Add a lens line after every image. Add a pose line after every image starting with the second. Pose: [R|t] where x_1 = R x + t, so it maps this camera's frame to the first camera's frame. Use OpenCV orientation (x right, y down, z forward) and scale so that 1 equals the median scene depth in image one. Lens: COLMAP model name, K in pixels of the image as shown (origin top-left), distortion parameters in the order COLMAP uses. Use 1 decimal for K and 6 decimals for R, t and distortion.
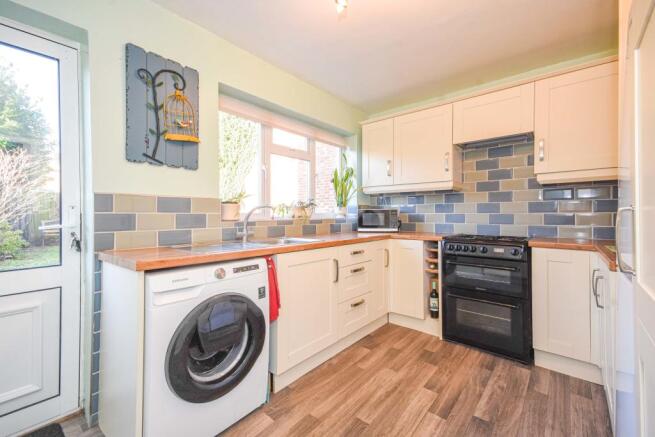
lens RADIAL K [[286.0, 0, 326.5], [0, 286.0, 212.2], [0, 0, 1]] dist [0.055617, 0.000061]
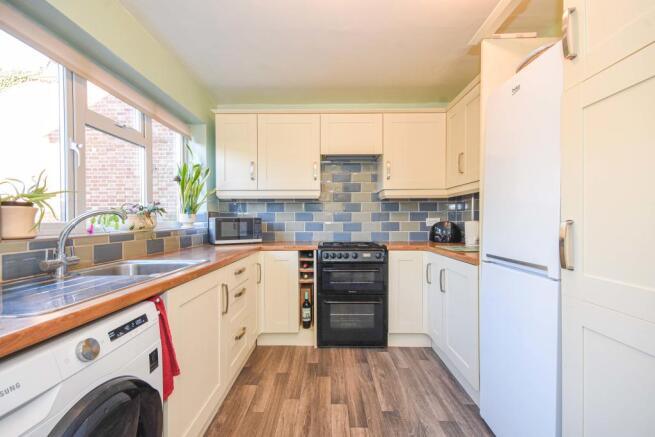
lens RADIAL K [[291.2, 0, 327.0], [0, 291.2, 223.1], [0, 0, 1]] dist [0.032198, 0.000052]
pose [[0.769964, -0.006115, 0.638058, -0.218042], [-0.002733, 0.999913, 0.012881, -0.006043], [-0.638081, -0.011662, 0.769881, 0.203266]]
